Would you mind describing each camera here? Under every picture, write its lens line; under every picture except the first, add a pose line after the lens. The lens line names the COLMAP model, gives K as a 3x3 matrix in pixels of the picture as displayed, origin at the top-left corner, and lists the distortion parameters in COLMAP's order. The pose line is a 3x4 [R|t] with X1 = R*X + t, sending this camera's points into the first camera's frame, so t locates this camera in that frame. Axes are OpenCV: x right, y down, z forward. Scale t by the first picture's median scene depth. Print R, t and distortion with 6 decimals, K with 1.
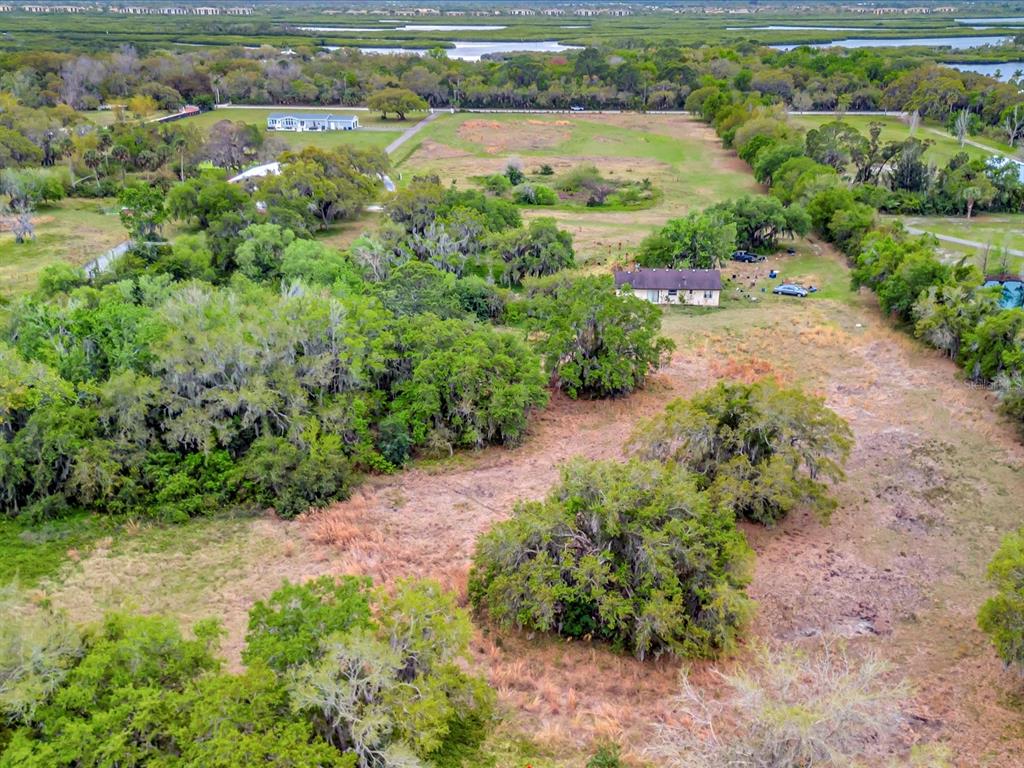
lens RADIAL K [[1011.5, 0, 522.5], [0, 1011.5, 384.0], [0, 0, 1]] dist [0.139537, -0.251645]
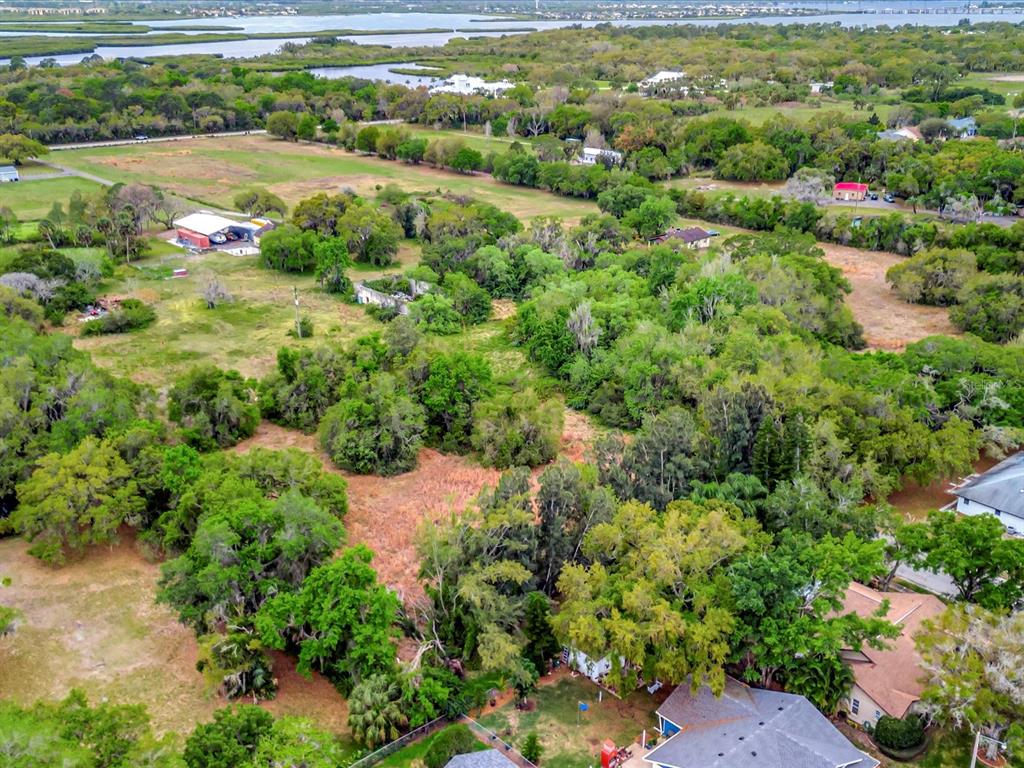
lens RADIAL K [[1004.0, 0, 512.0], [0, 1004.0, 384.0], [0, 0, 1]] dist [0.116792, -0.198921]
pose [[0.703469, -0.251348, 0.664797, -0.503204], [0.245480, 0.963740, 0.104614, -0.045479], [-0.666986, 0.089602, 0.739662, -0.016194]]
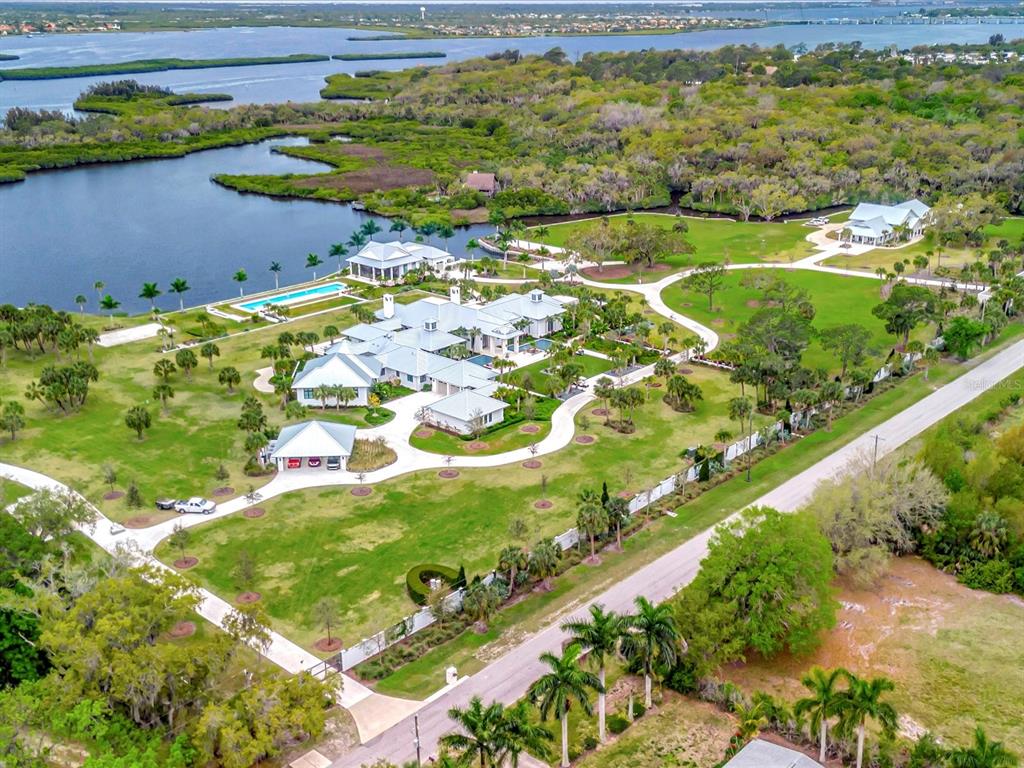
lens RADIAL K [[1083.5, 0, 512.0], [0, 1083.5, 384.0], [0, 0, 1]] dist [0.112317, -0.200770]
pose [[0.620076, -0.259256, 0.740467, 0.332700], [0.276138, 0.955549, 0.103320, -0.401456], [-0.734339, 0.140404, 0.664103, 0.877083]]
